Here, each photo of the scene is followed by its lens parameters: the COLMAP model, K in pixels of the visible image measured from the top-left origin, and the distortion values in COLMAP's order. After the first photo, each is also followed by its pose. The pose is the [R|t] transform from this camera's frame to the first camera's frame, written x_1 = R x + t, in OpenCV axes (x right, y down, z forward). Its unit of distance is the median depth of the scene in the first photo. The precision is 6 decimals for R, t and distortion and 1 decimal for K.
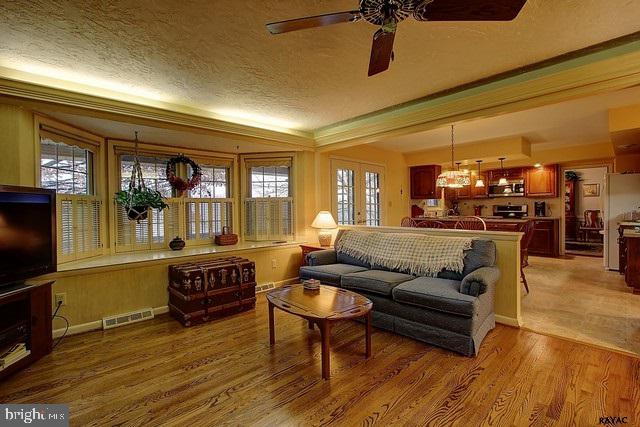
lens RADIAL K [[294.3, 0, 305.5], [0, 294.3, 212.0], [0, 0, 1]] dist [-0.007477, 0.001971]
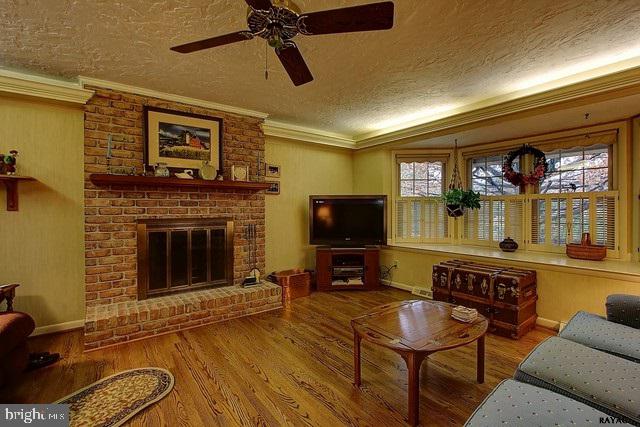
lens RADIAL K [[294.3, 0, 314.2], [0, 294.3, 209.1], [0, 0, 1]] dist [-0.007477, 0.001971]
pose [[-0.095999, 0.014014, -0.995283, 0.505098], [-0.007910, 0.999859, 0.014842, -0.011956], [0.995350, 0.009298, -0.095874, 0.459768]]
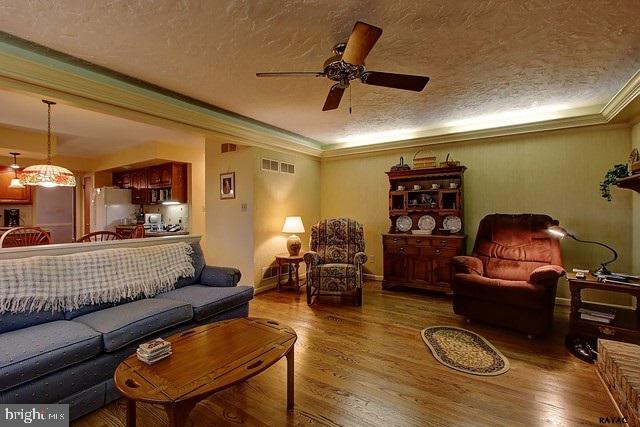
lens RADIAL K [[294.3, 0, 317.6], [0, 294.3, 210.9], [0, 0, 1]] dist [-0.007477, 0.001971]
pose [[-0.259885, 0.016763, 0.965494, -0.388231], [0.021231, 0.999707, -0.011642, -0.001930], [-0.965406, 0.017473, -0.260165, 0.554345]]
